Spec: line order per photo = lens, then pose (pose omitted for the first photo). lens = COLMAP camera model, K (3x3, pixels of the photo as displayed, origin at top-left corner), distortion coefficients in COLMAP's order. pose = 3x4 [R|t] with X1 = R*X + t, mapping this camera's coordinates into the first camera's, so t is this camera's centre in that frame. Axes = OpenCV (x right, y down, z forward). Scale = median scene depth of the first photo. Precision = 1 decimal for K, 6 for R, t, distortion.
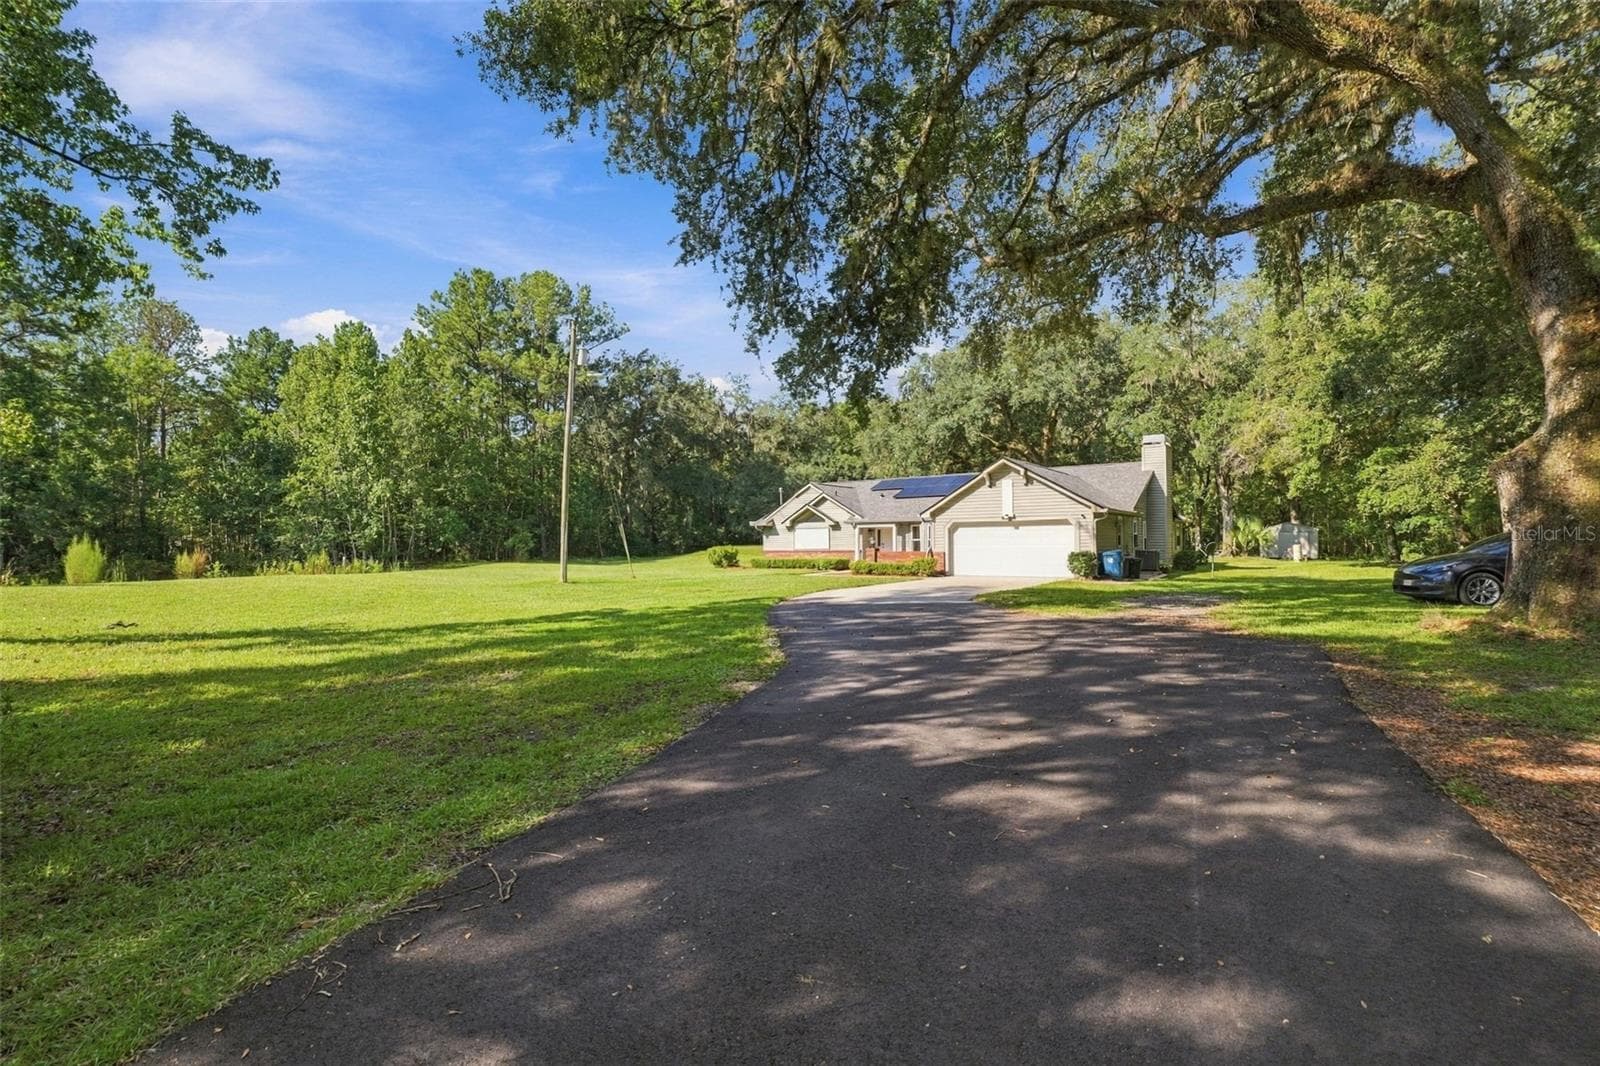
lens RADIAL K [[702.1, 0, 803.8], [0, 702.1, 532.0], [0, 0, 1]] dist [0.001631, -0.000189]
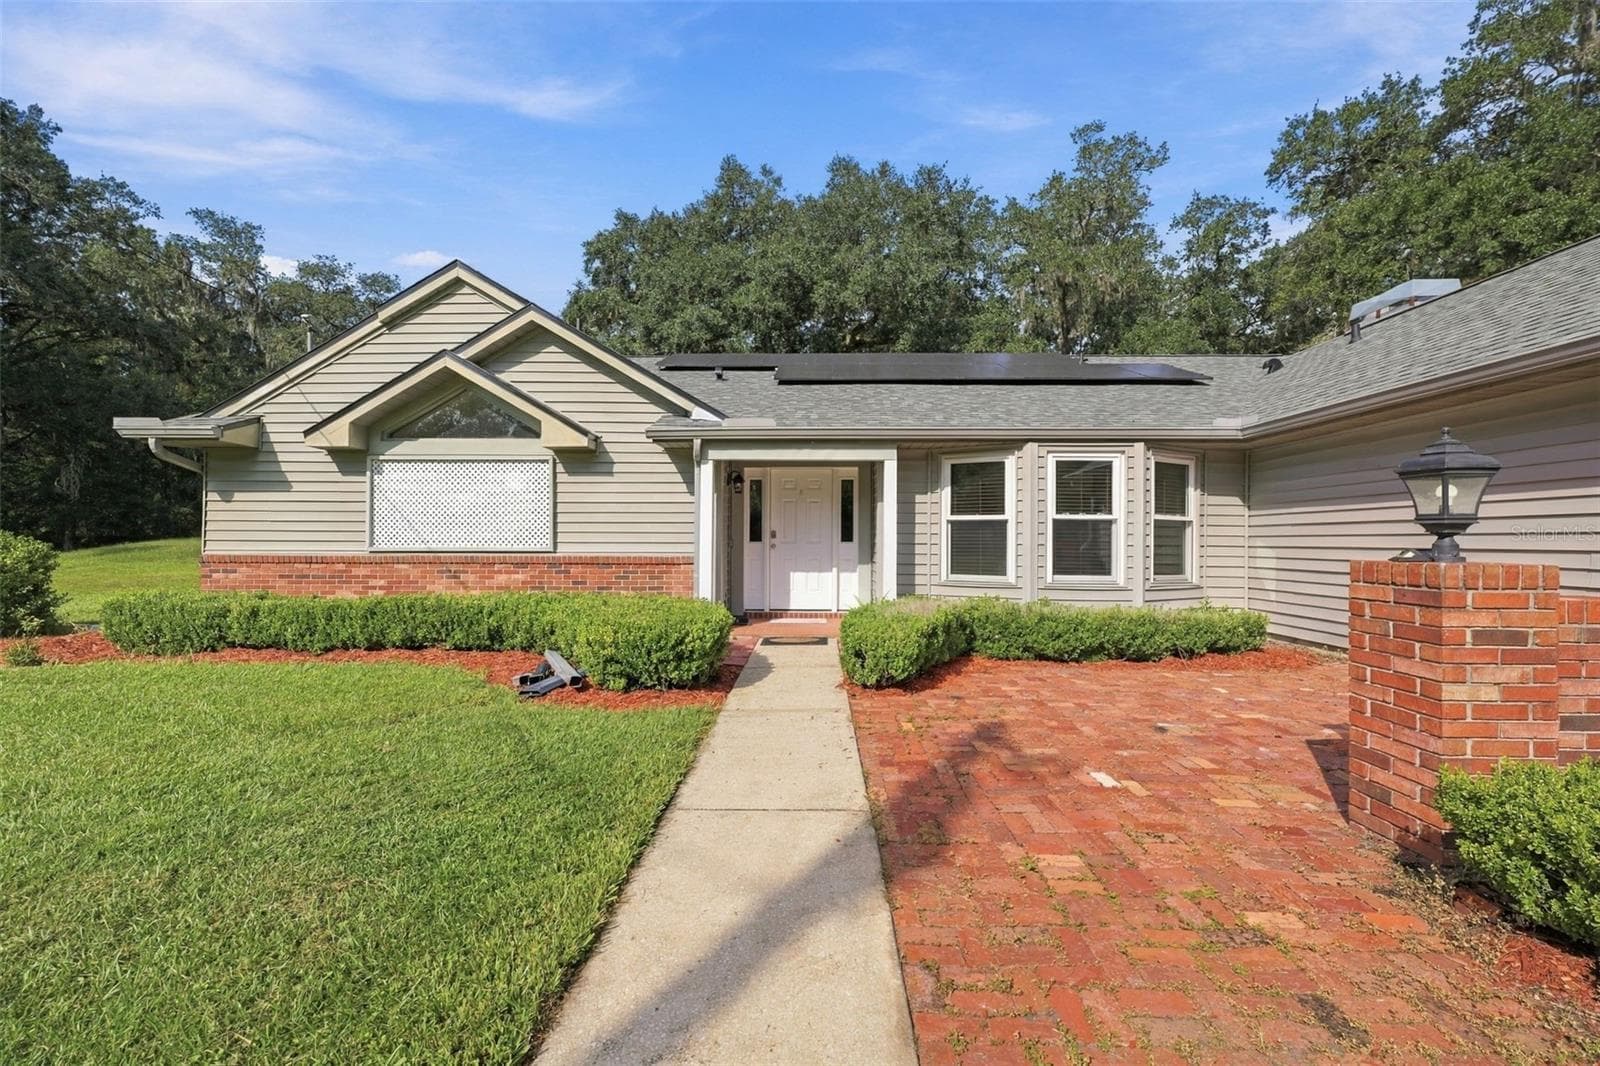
lens RADIAL K [[651.1, 0, 800.0], [0, 651.1, 533.0], [0, 0, 1]] dist [0.000944, -0.000245]
pose [[0.828238, 0.019943, 0.560021, -0.017141], [-0.021711, 0.999758, -0.003493, 0.016546], [-0.559955, -0.009266, 0.828471, 0.757196]]
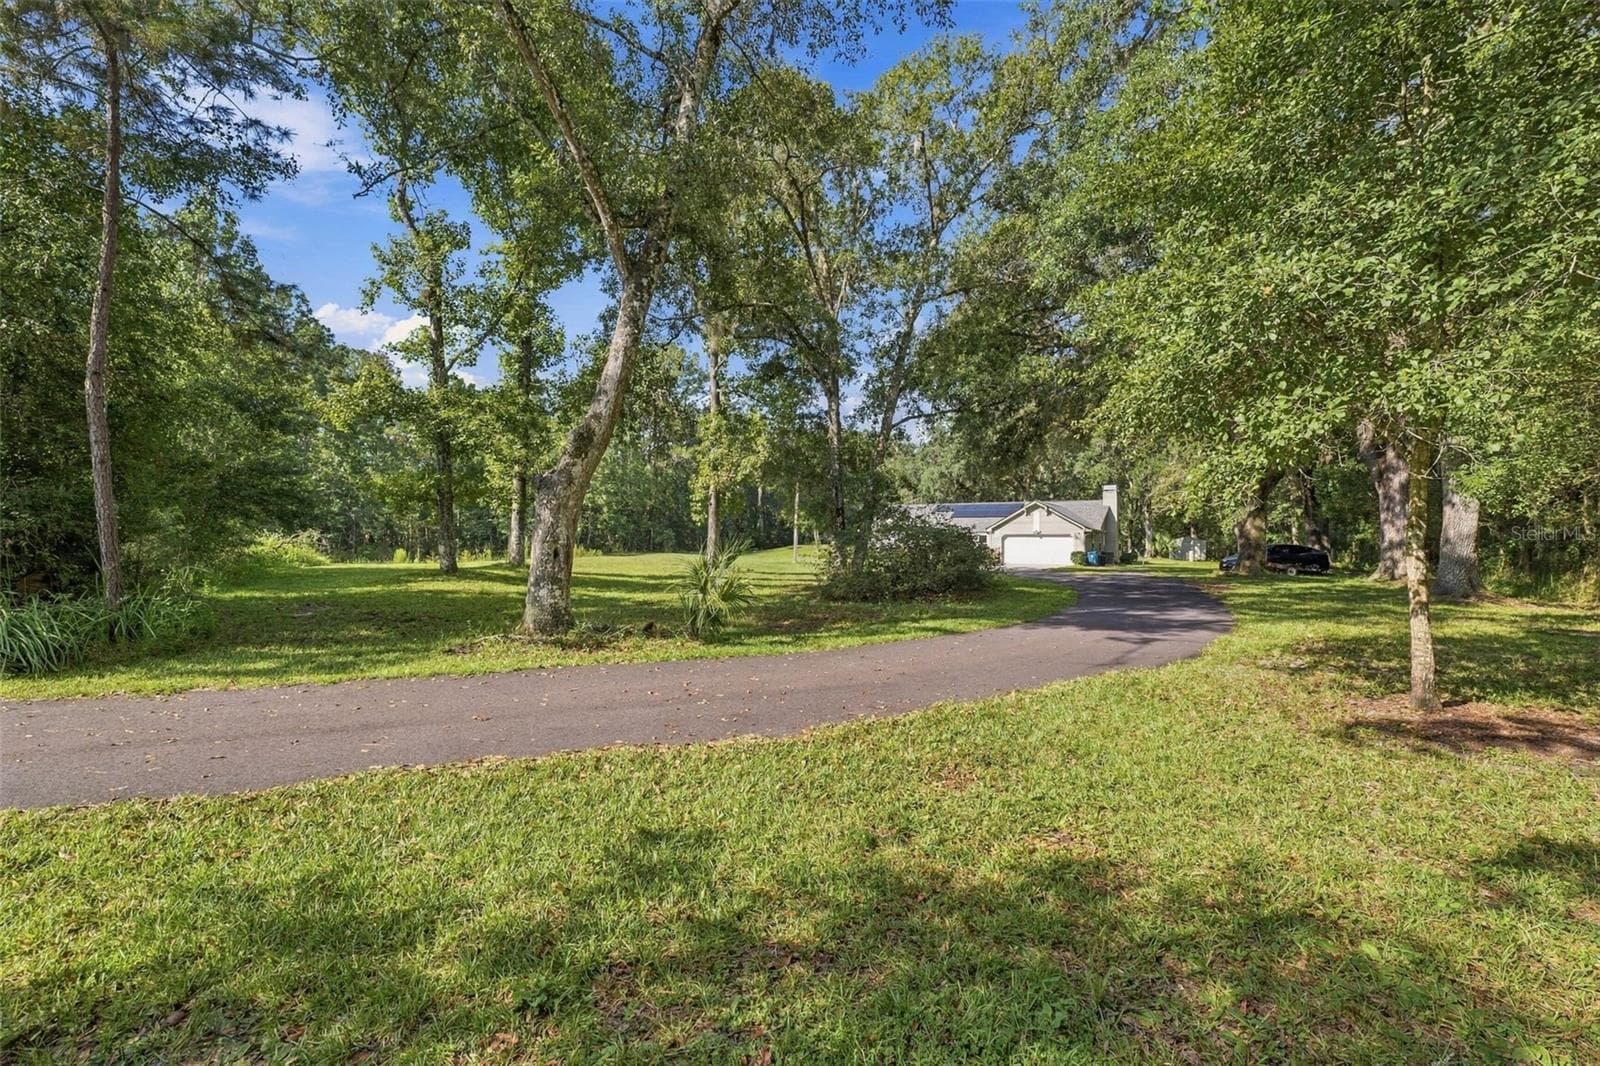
lens RADIAL K [[651.1, 0, 800.0], [0, 651.1, 533.0], [0, 0, 1]] dist [0.000944, -0.000245]
pose [[0.998259, 0.020284, 0.055383, -0.294231], [-0.020209, 0.999794, -0.001916, -0.002059], [-0.055410, 0.000793, 0.998463, -0.469860]]
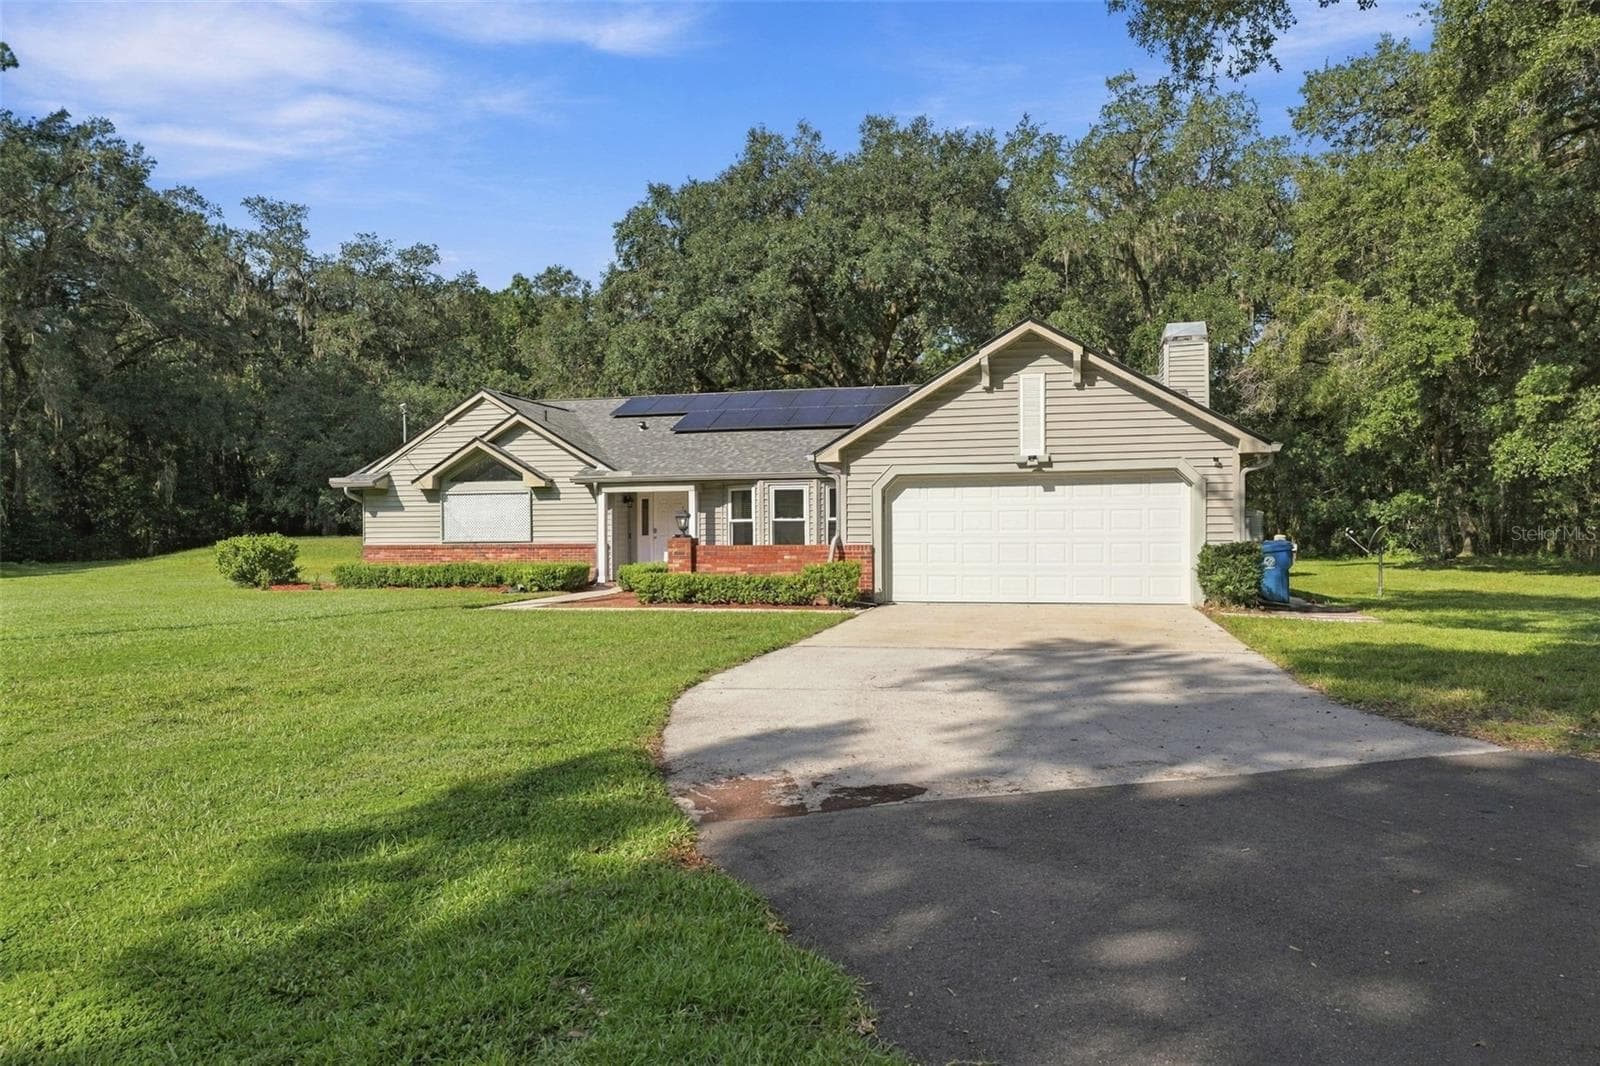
lens RADIAL K [[1056.5, 0, 800.0], [0, 1056.5, 533.0], [0, 0, 1]] dist [-0.001711, -0.000335]
pose [[0.929992, 0.003474, 0.367563, -0.049193], [-0.007591, 0.999924, 0.009755, 0.010888], [-0.367501, -0.011862, 0.929948, 0.316479]]
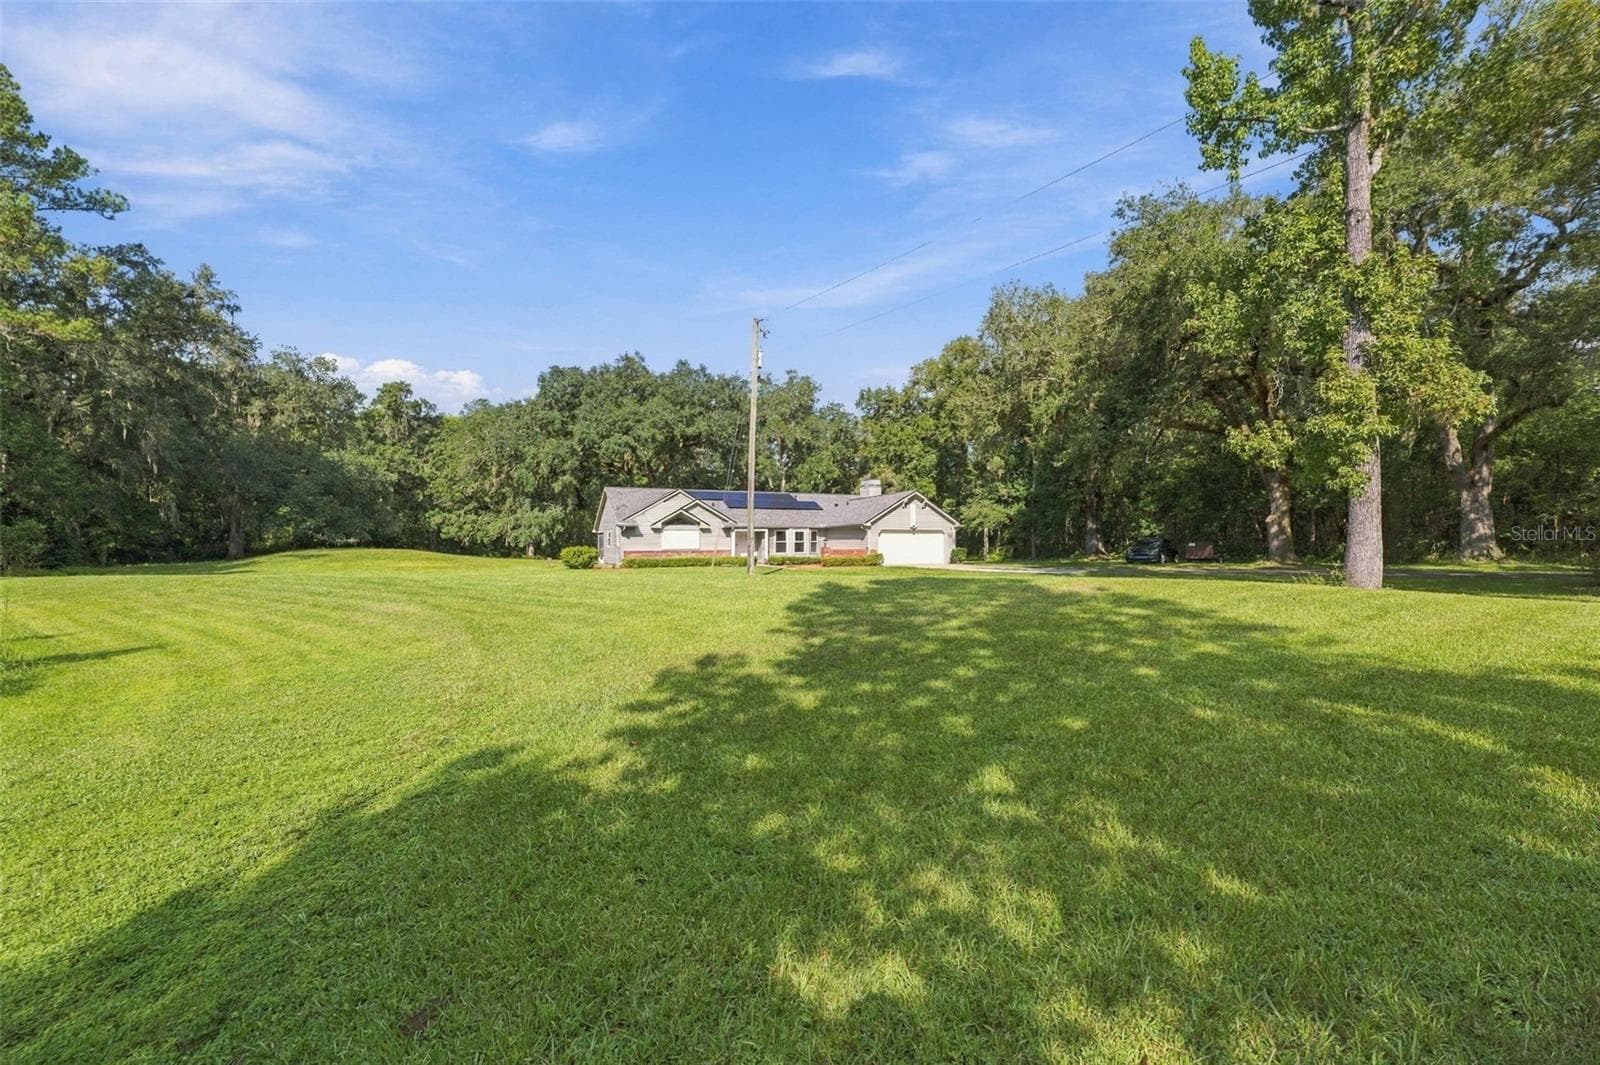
lens RADIAL K [[651.1, 0, 800.0], [0, 651.1, 532.5], [0, 0, 1]] dist [0.000944, -0.000245]
pose [[0.503718, 0.026858, 0.863451, -0.774658], [-0.012553, 0.999639, -0.023771, 0.019844], [-0.863777, 0.001135, 0.503873, 0.323605]]
